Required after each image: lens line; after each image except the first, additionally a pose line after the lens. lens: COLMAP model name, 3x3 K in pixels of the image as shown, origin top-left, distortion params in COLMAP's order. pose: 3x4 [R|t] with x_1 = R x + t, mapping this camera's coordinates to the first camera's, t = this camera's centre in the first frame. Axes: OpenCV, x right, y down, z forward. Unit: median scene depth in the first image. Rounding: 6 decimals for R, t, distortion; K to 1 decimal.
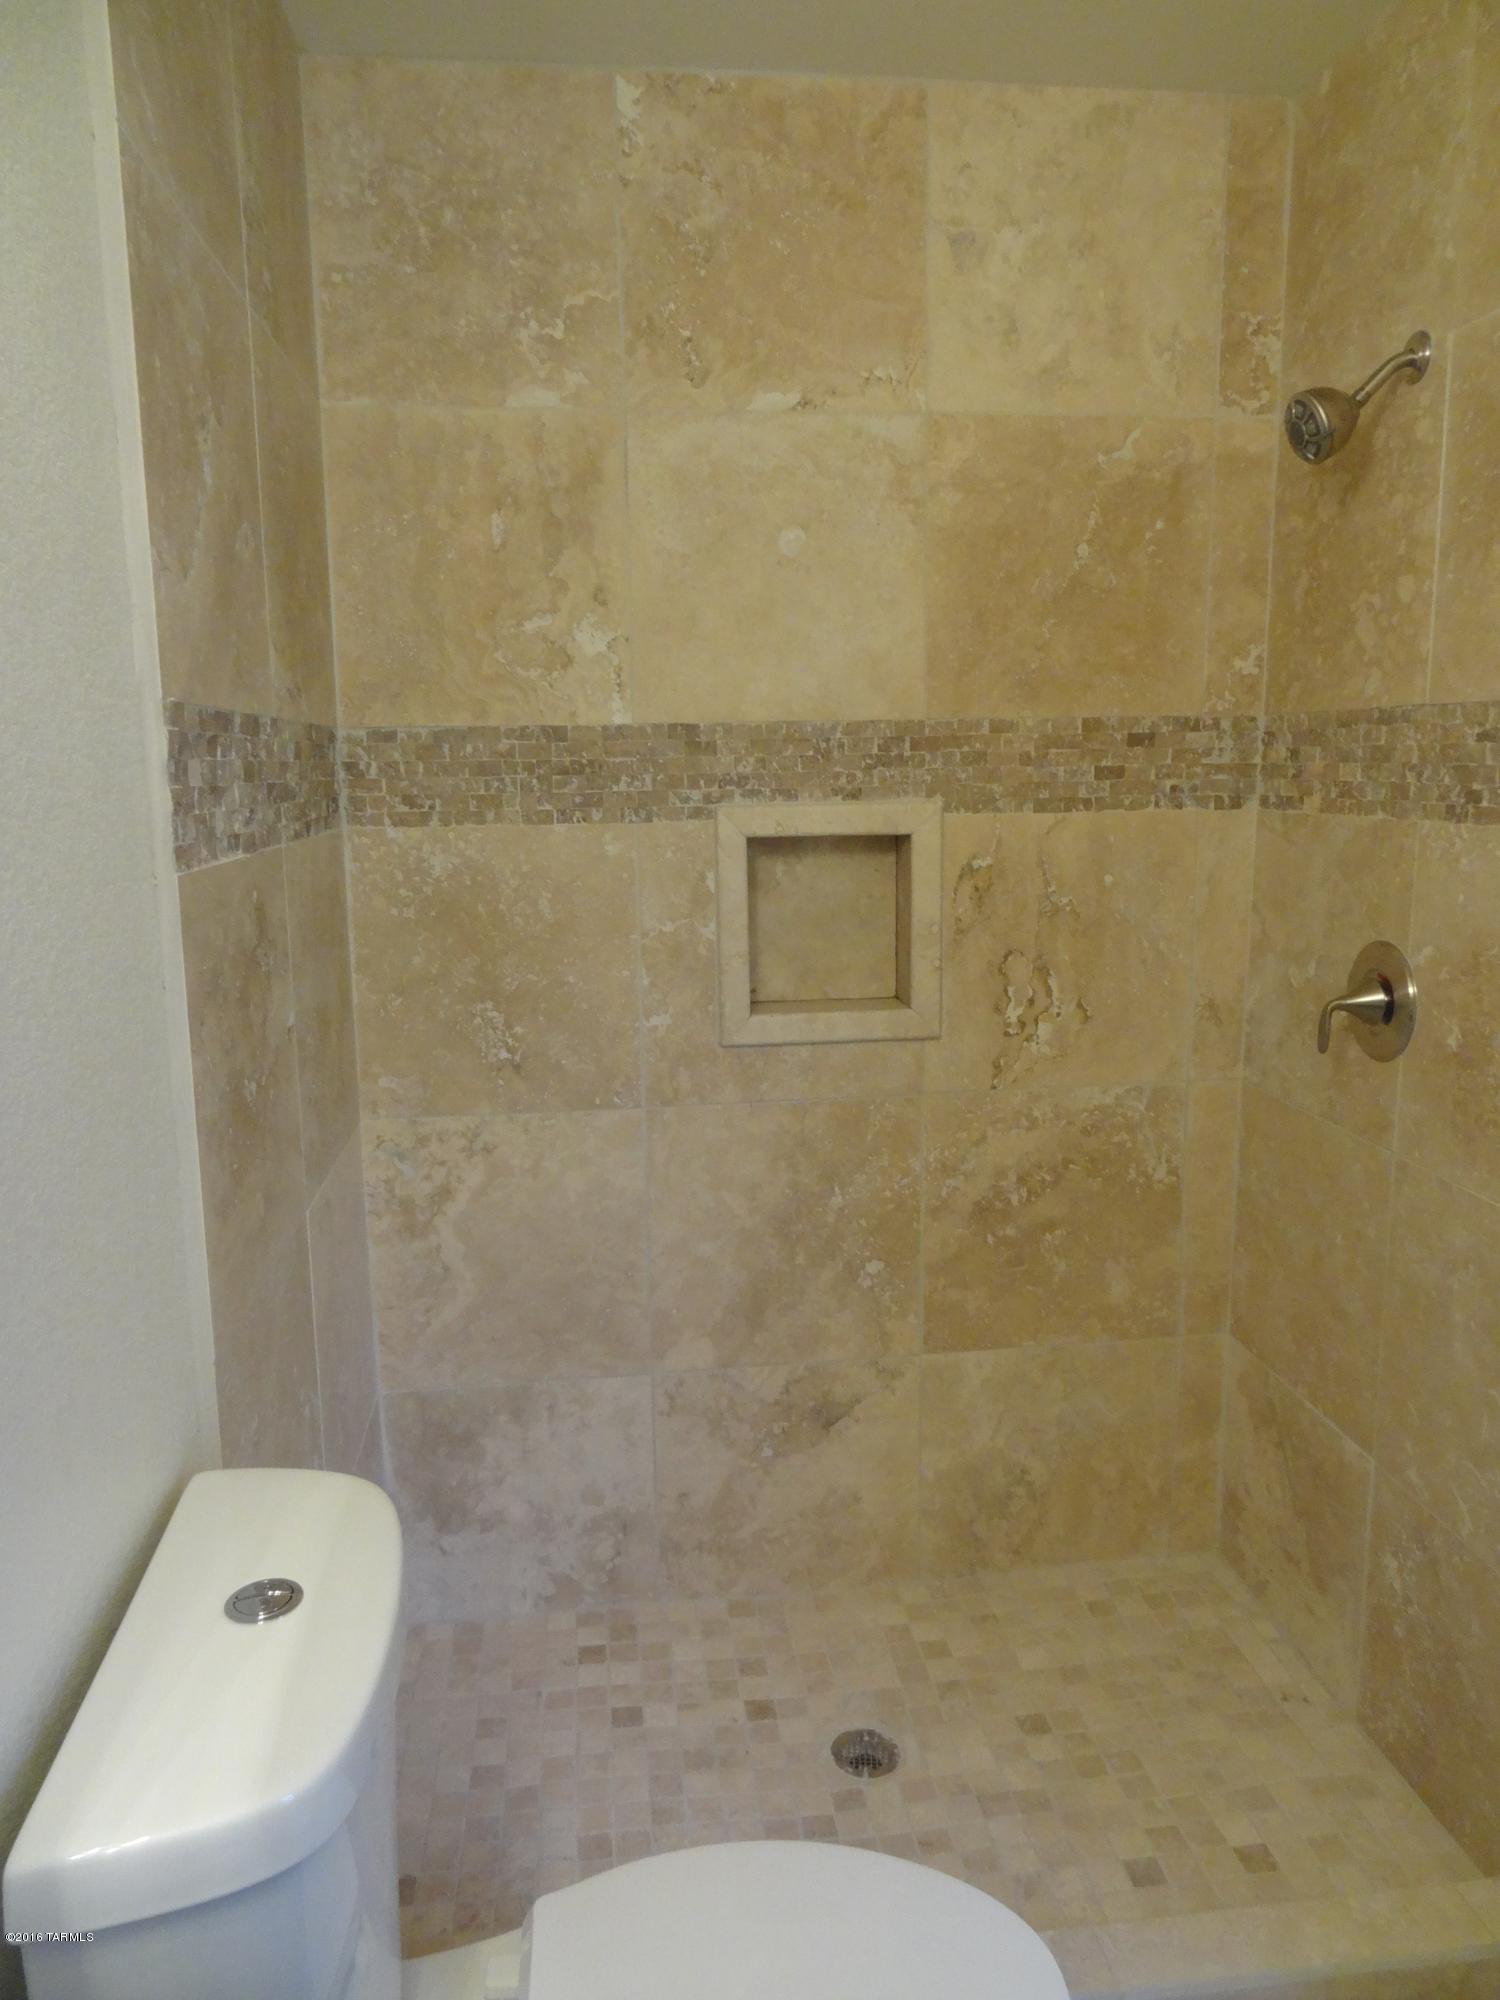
lens RADIAL K [[1400.6, 0, 751.8], [0, 1400.6, 1004.7], [0, 0, 1]] dist [-0.001926, 0.013301]
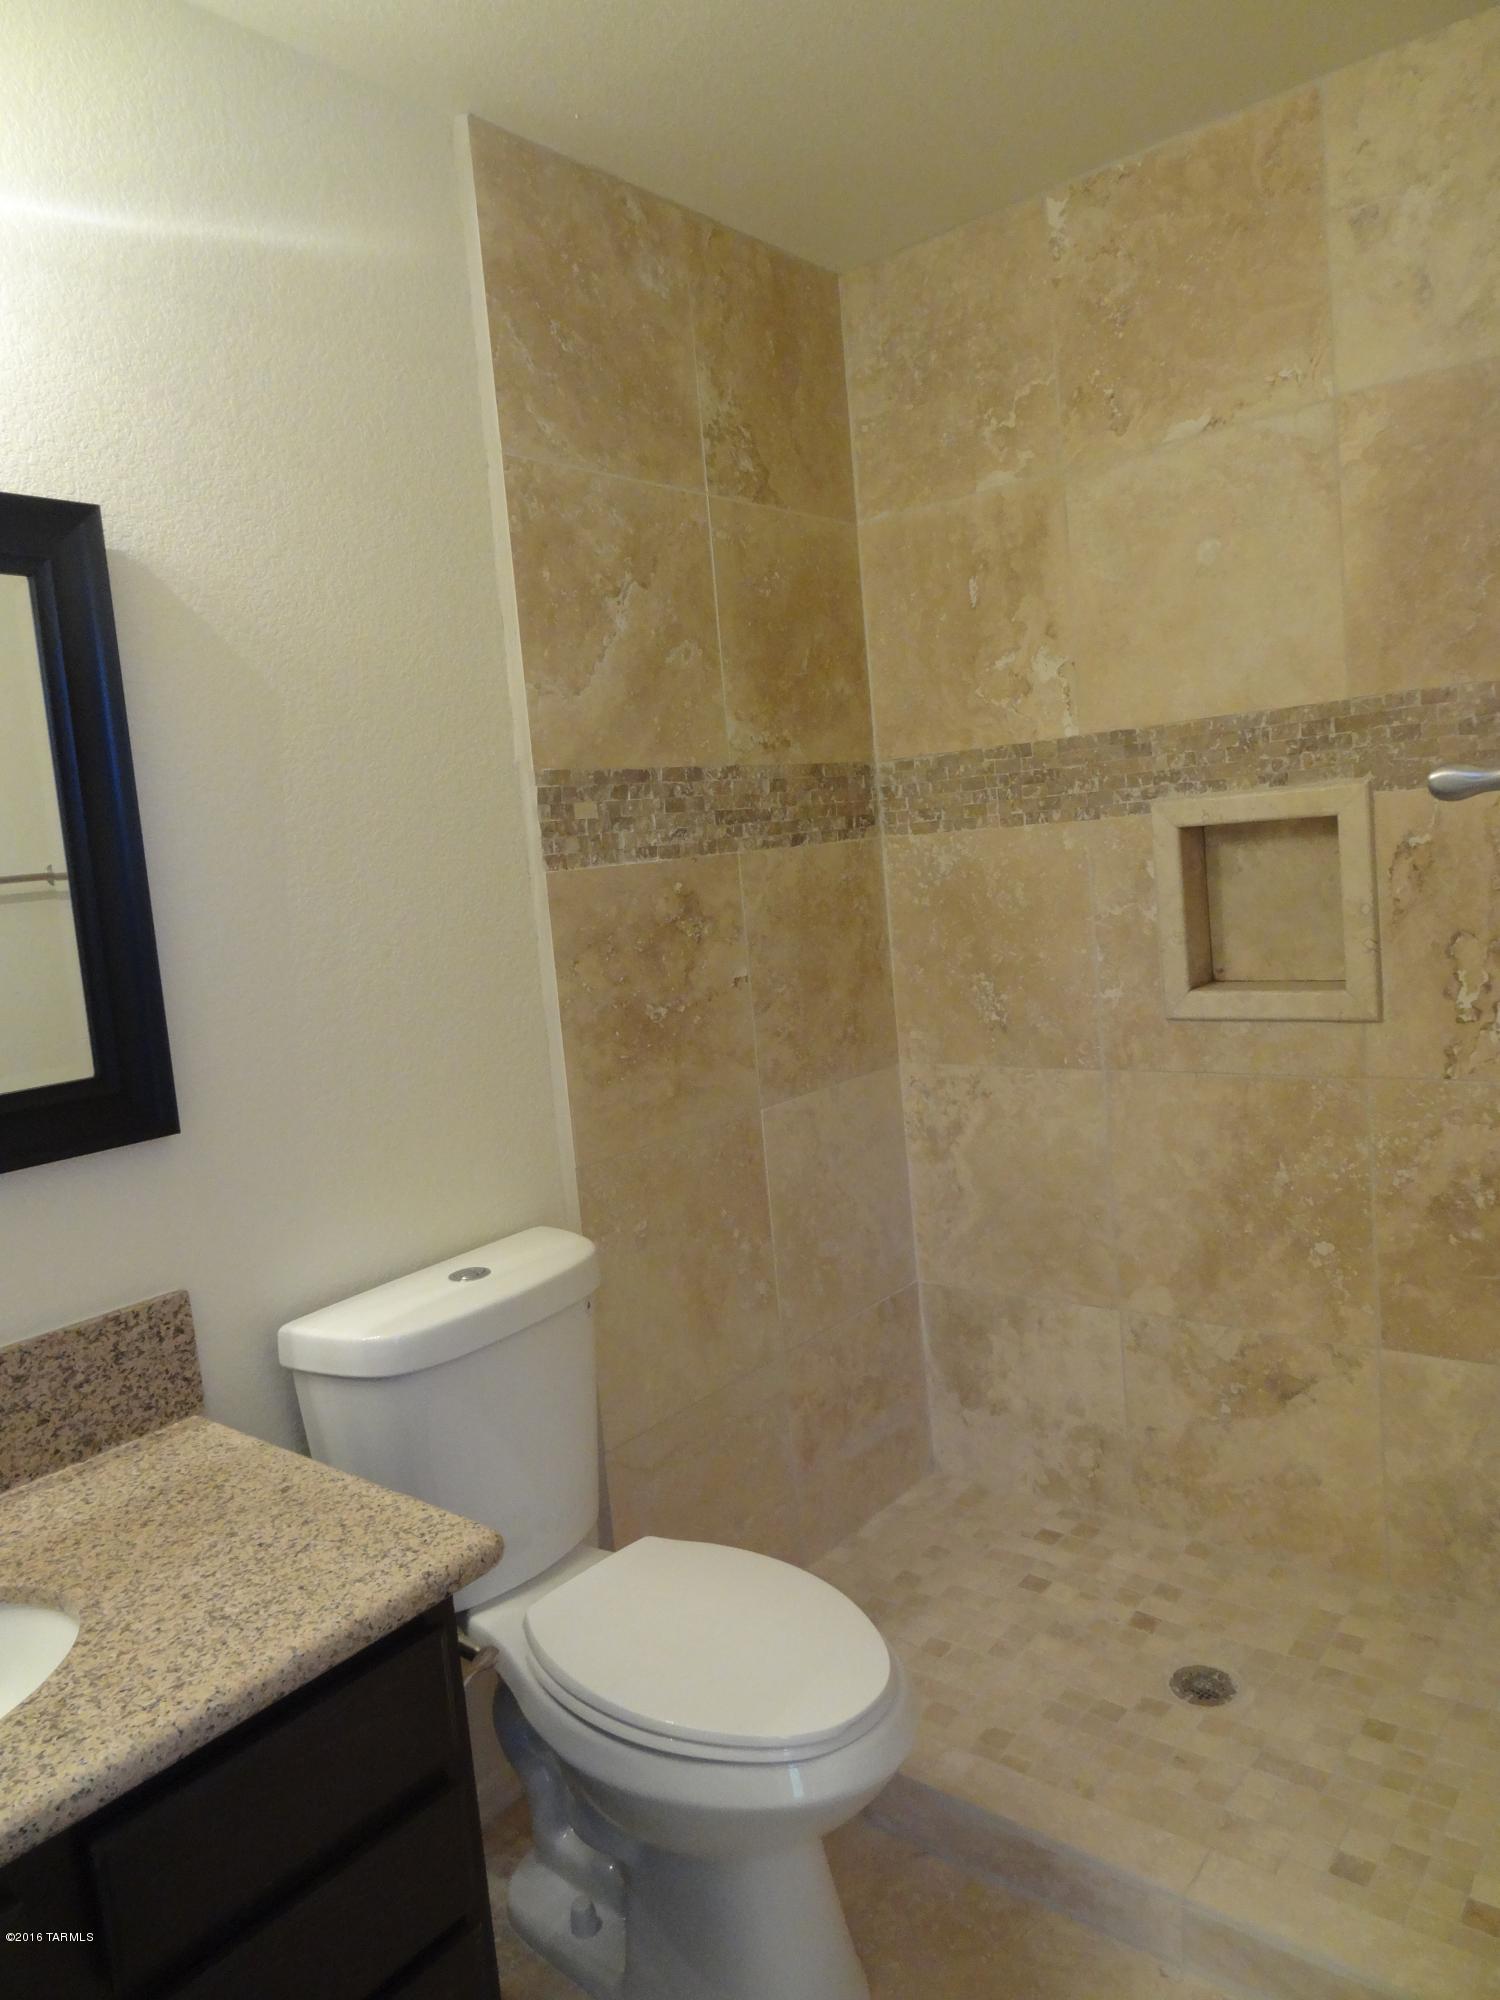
lens RADIAL K [[1400.6, 0, 751.8], [0, 1400.6, 1004.7], [0, 0, 1]] dist [-0.001926, 0.013301]
pose [[0.689200, 0.036296, -0.723662, 0.564635], [-0.043006, 0.999033, 0.009150, 0.023221], [0.723294, 0.024815, 0.690094, 0.008083]]
